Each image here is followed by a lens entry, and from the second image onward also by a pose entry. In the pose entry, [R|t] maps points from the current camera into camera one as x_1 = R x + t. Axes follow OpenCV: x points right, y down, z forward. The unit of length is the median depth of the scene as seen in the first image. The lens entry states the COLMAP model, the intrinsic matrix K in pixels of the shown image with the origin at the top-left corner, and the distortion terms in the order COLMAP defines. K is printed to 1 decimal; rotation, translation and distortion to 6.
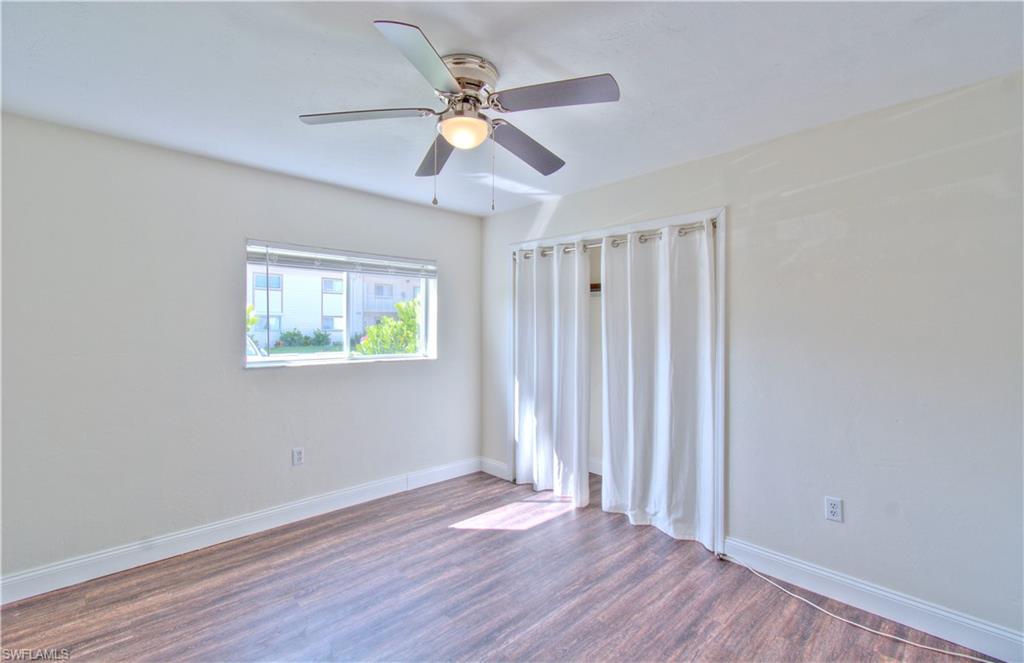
lens RADIAL K [[440.2, 0, 517.5], [0, 440.2, 331.4], [0, 0, 1]] dist [-0.006880, 0.000748]
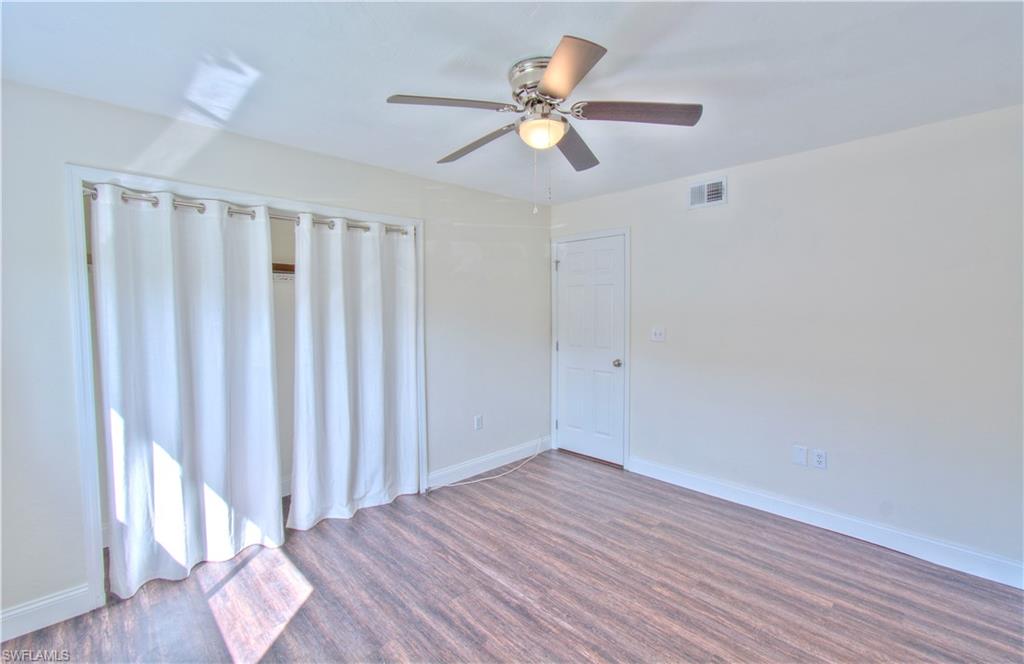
lens RADIAL K [[443.4, 0, 509.3], [0, 443.4, 332.0], [0, 0, 1]] dist [-0.002711, 0.000302]
pose [[-0.000188, -0.062980, 0.998015, -0.753632], [0.018880, 0.997837, 0.062972, -0.033053], [-0.999822, 0.018854, 0.001001, 0.685988]]
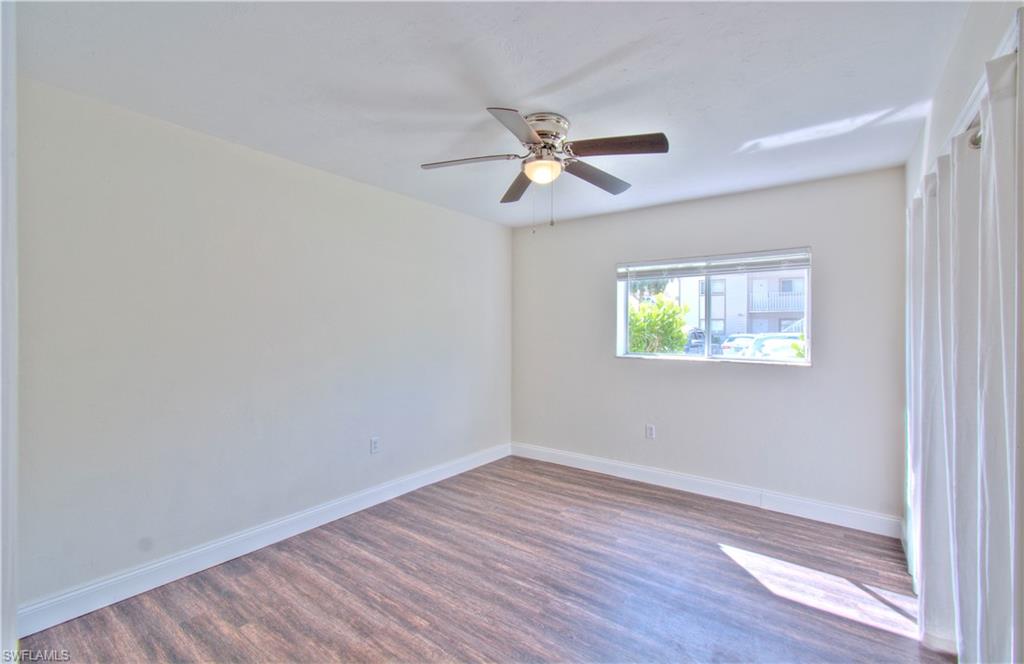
lens RADIAL K [[440.2, 0, 517.5], [0, 440.2, 331.9], [0, 0, 1]] dist [-0.006880, 0.000748]
pose [[0.171926, 0.004638, -0.985099, 0.715470], [-0.017102, 0.999852, 0.001722, 0.009573], [0.984961, 0.016551, 0.171980, 0.451486]]
